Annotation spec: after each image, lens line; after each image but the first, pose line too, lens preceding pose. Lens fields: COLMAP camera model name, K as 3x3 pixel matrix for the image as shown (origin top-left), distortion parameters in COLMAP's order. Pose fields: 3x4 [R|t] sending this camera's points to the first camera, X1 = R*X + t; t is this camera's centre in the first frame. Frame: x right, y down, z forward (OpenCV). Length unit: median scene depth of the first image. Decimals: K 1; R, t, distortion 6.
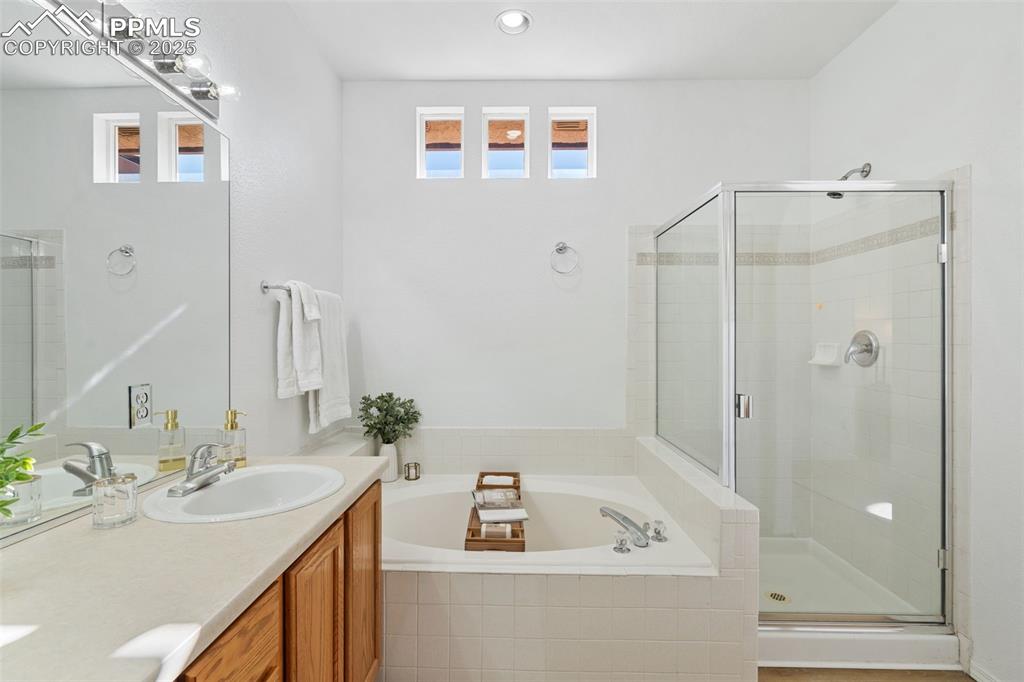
lens RADIAL K [[471.7, 0, 512.0], [0, 471.7, 341.0], [0, 0, 1]] dist [-0.000337, -0.000231]
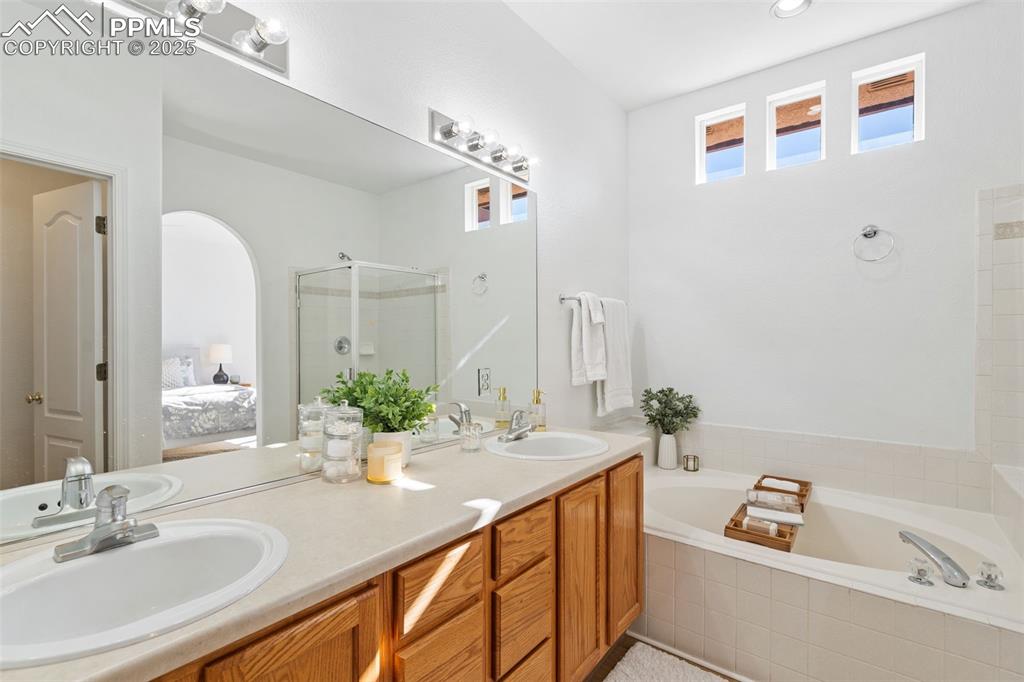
lens RADIAL K [[471.7, 0, 512.0], [0, 471.7, 341.0], [0, 0, 1]] dist [-0.000337, -0.000231]
pose [[0.805973, -0.001754, -0.591949, 0.122105], [0.002867, 0.999995, 0.000941, 0.000576], [0.591945, -0.002456, 0.805975, -0.118373]]
